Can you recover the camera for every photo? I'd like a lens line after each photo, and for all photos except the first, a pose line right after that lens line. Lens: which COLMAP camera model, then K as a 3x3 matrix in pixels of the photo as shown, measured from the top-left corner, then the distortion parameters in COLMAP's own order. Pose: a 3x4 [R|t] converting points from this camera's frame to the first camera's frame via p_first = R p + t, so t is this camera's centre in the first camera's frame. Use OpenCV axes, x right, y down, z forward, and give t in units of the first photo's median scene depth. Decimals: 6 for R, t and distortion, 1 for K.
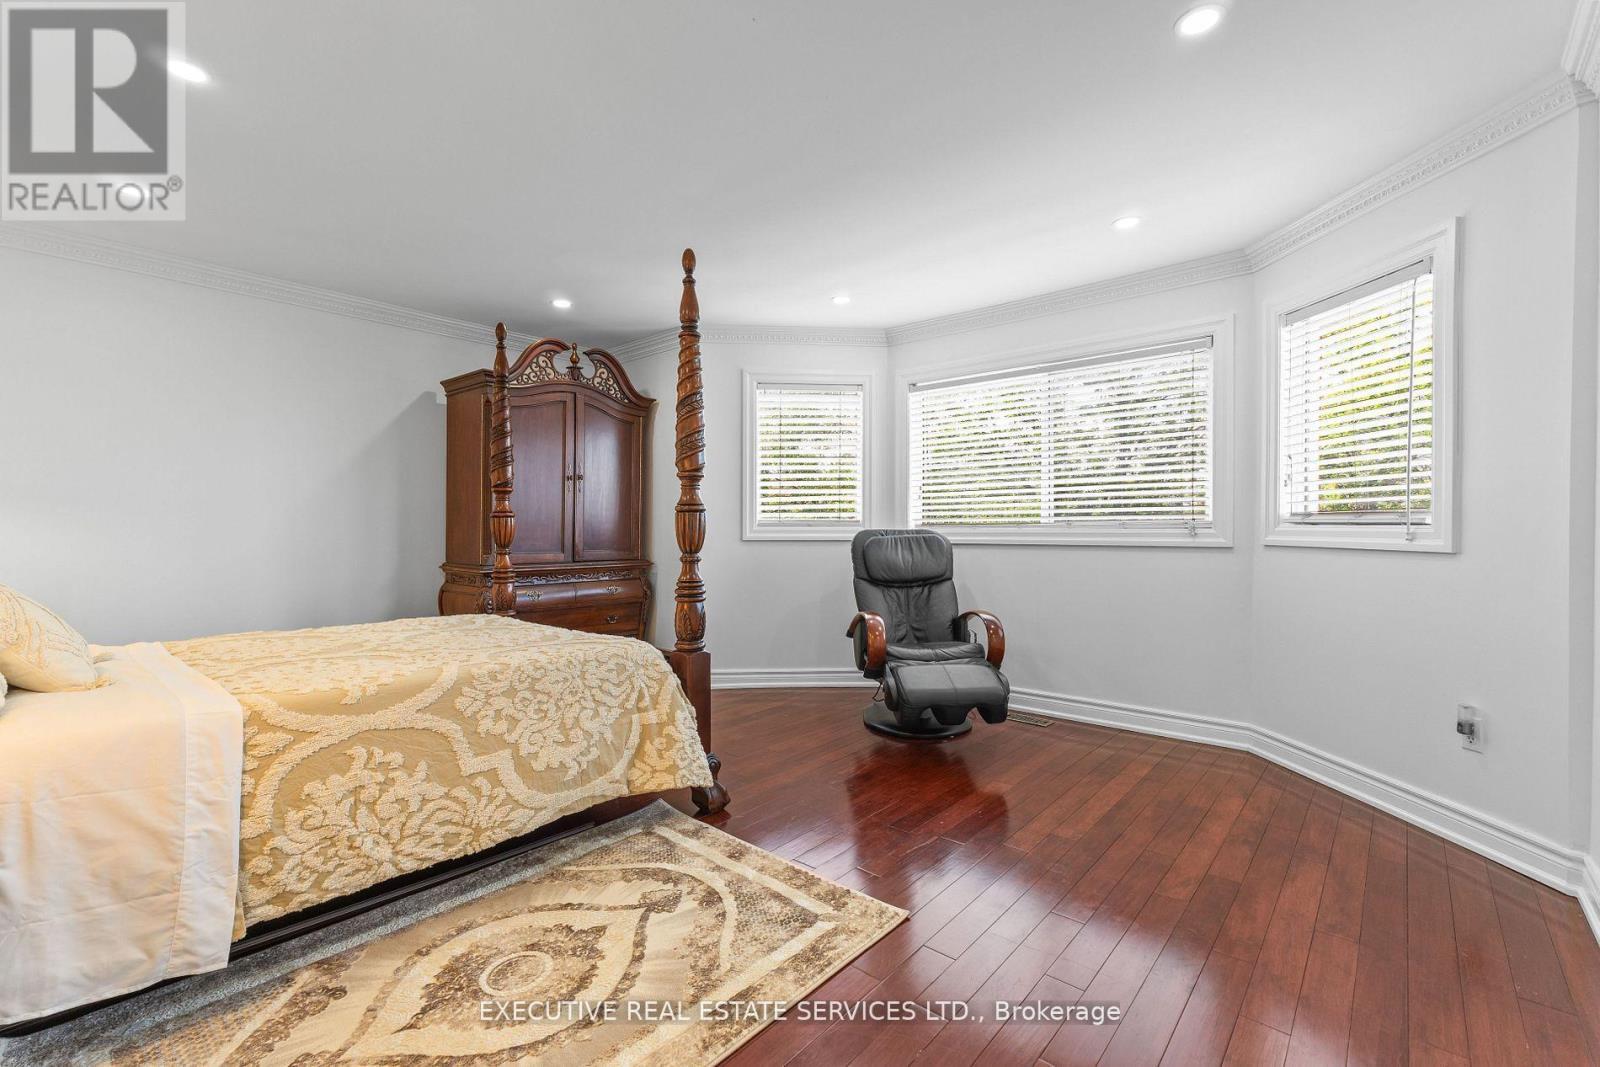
lens RADIAL K [[690.4, 0, 817.7], [0, 690.4, 537.6], [0, 0, 1]] dist [0.003717, 0.000382]
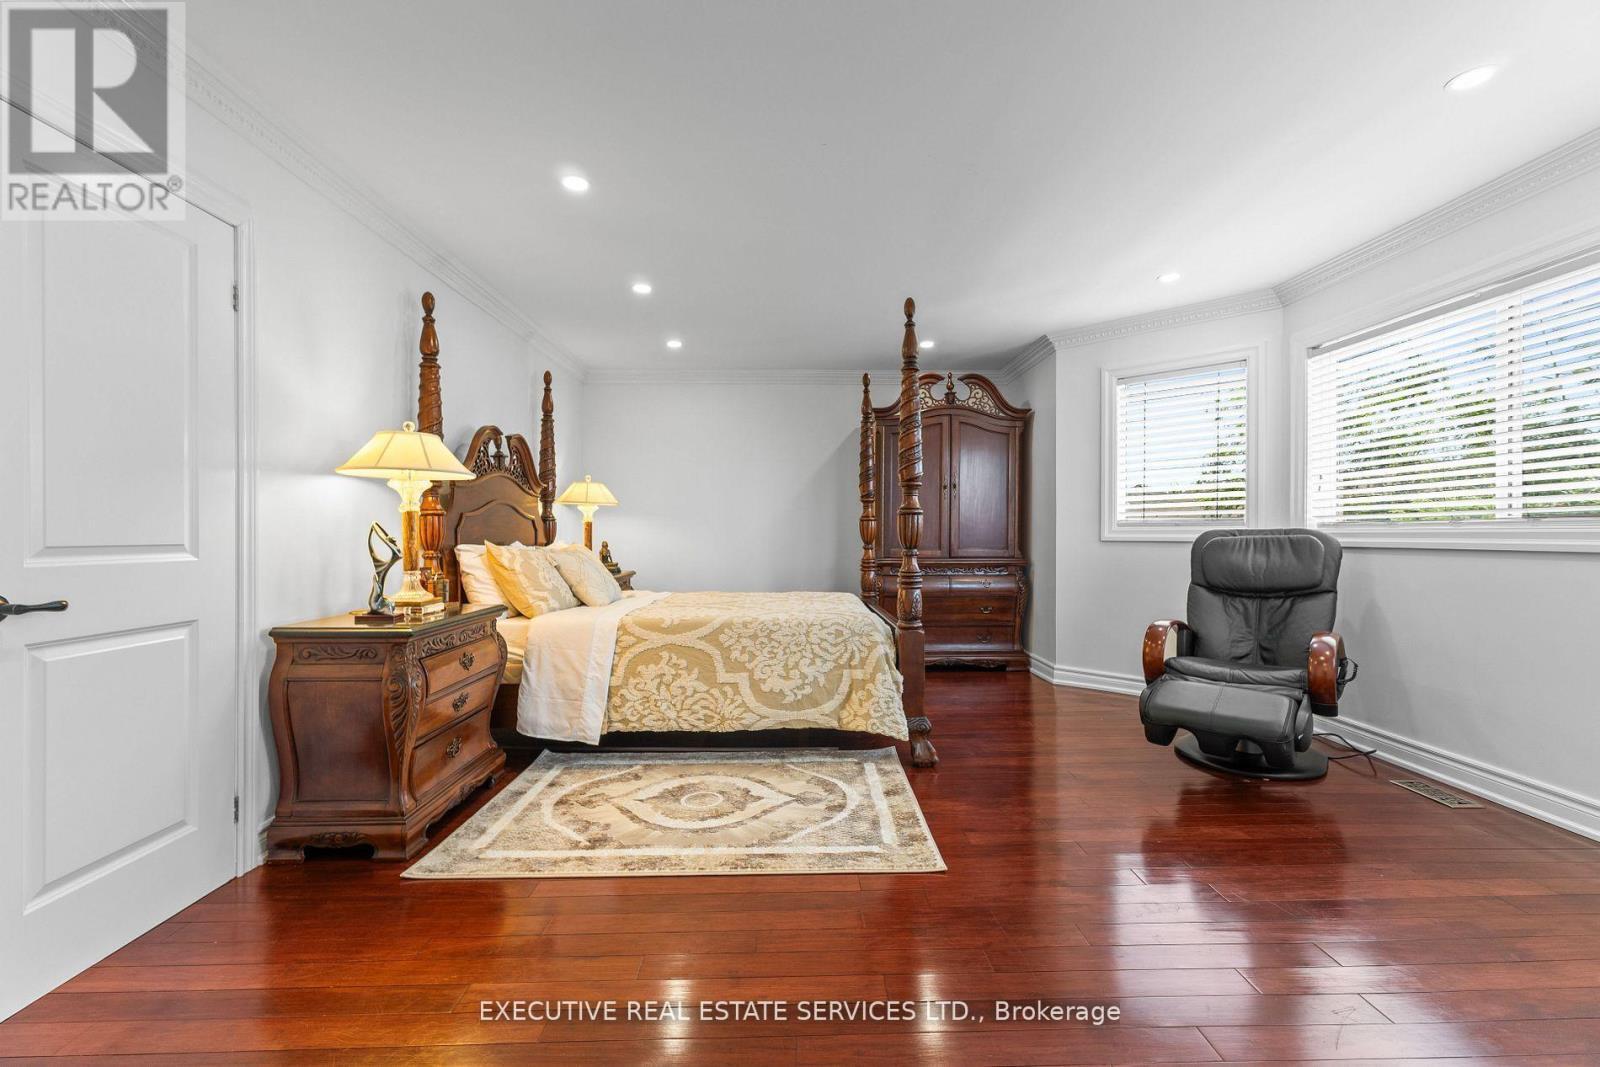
lens RADIAL K [[690.4, 0, 817.7], [0, 690.4, 537.6], [0, 0, 1]] dist [0.003717, 0.000382]
pose [[0.671291, 0.004599, -0.741180, 0.762482], [-0.006192, 0.999981, 0.000597, 0.003434], [0.741168, 0.004189, 0.671306, 0.080475]]
